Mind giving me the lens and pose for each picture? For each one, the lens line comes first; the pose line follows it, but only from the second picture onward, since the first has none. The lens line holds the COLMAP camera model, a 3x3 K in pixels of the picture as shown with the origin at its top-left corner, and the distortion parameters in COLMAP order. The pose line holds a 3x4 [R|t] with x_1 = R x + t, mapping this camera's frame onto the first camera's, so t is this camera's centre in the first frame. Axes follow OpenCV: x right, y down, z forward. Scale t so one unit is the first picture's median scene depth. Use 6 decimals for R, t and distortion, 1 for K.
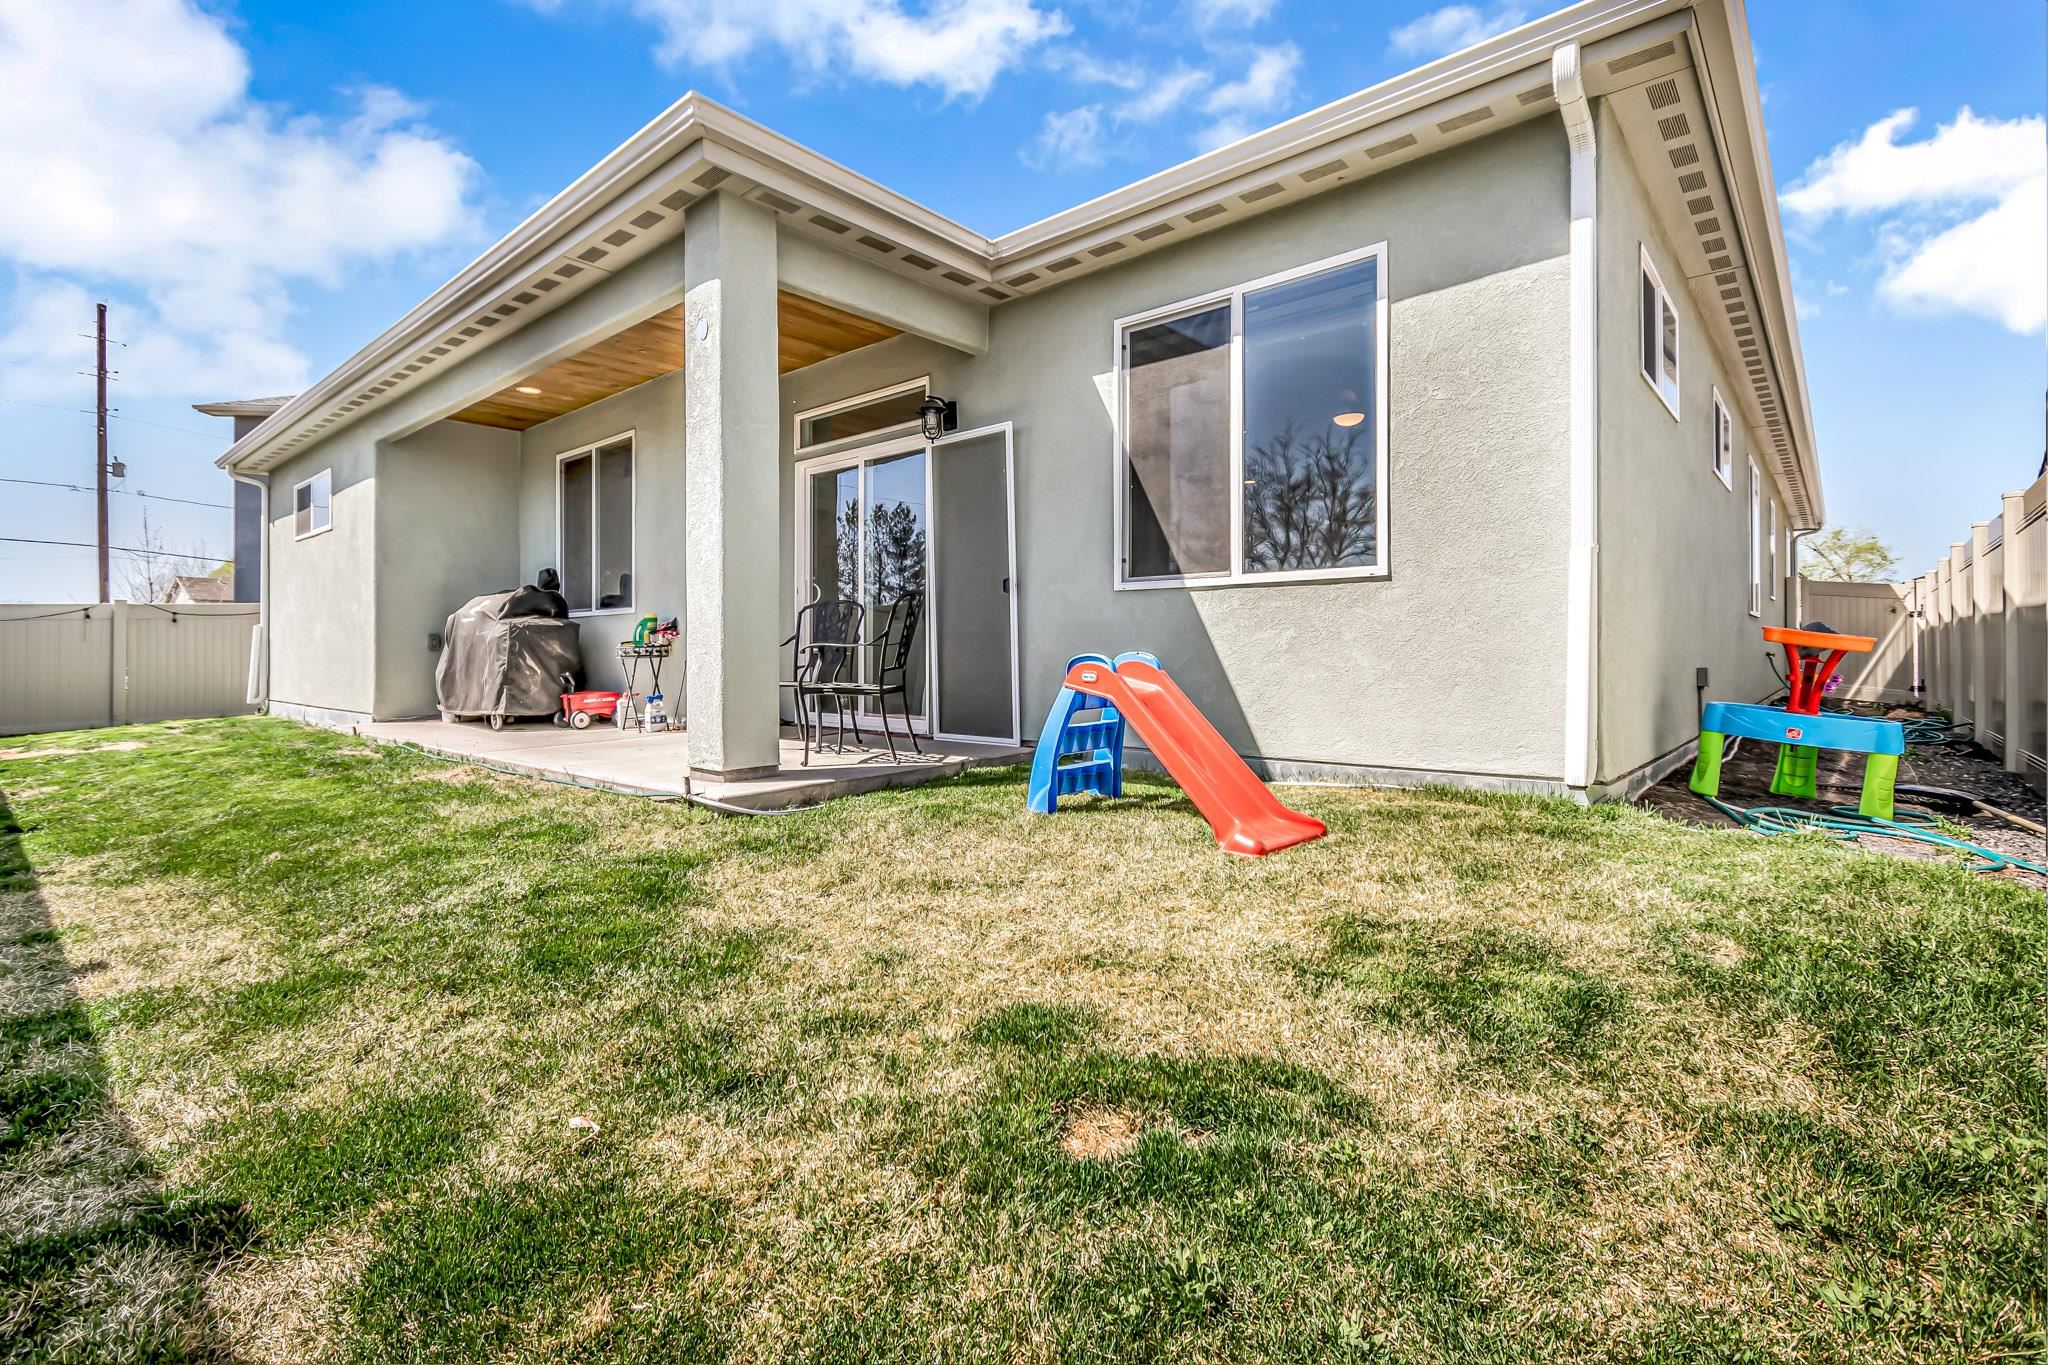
lens RADIAL K [[937.6, 0, 1013.6], [0, 937.6, 644.0], [0, 0, 1]] dist [0.005132, -0.000392]
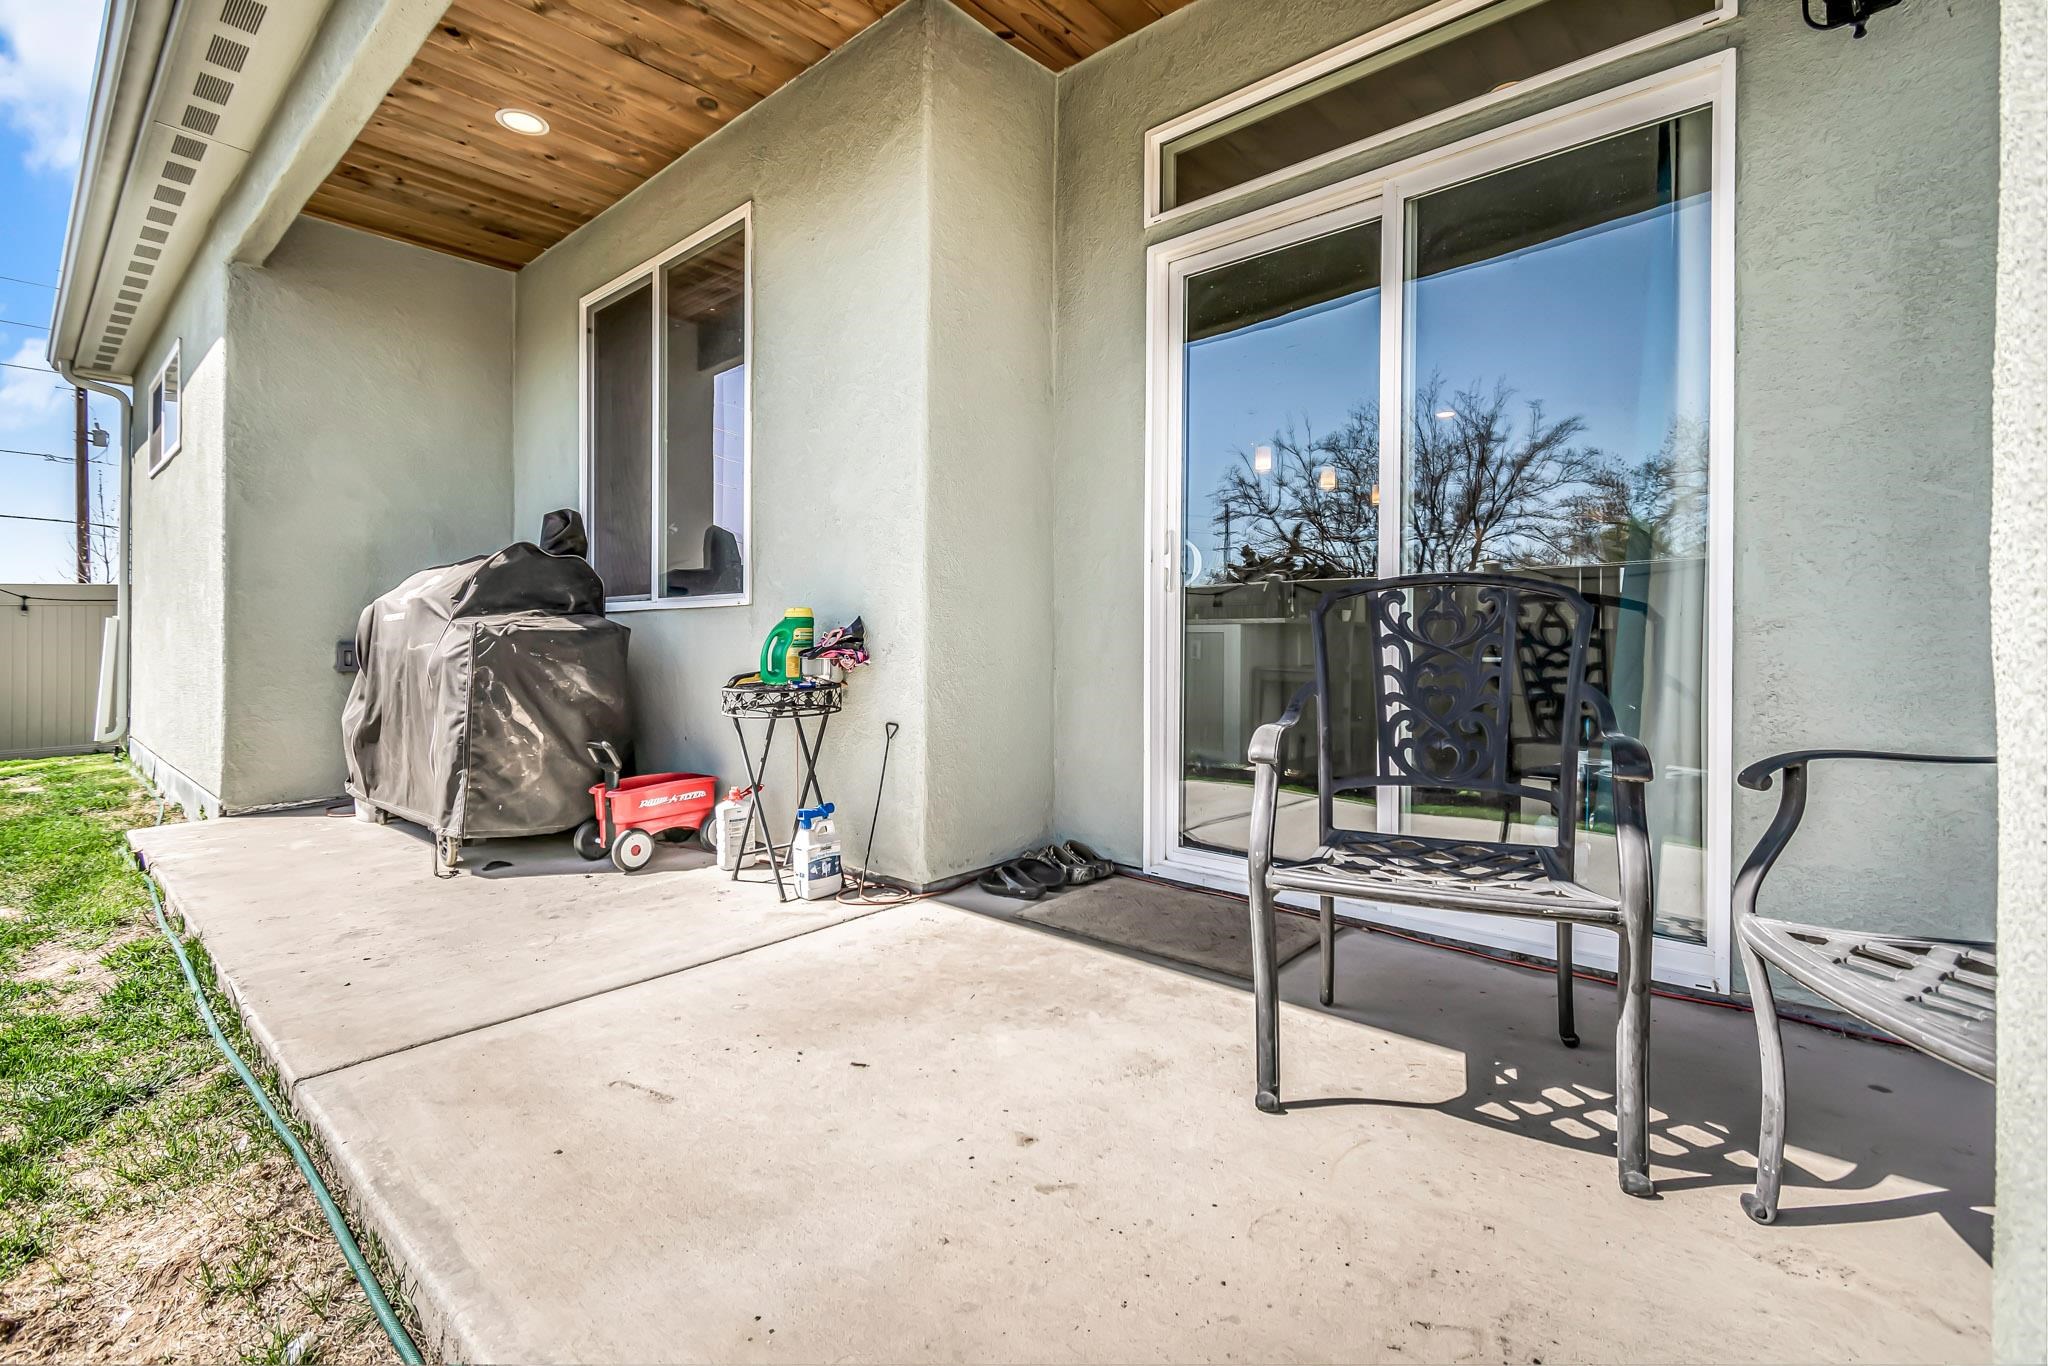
lens RADIAL K [[937.6, 0, 1004.5], [0, 937.6, 647.6], [0, 0, 1]] dist [0.005132, -0.000392]
pose [[0.999525, 0.009146, -0.029447, -0.270172], [-0.008773, 0.999880, 0.012774, -0.019974], [0.029560, -0.012509, 0.999485, 0.556554]]
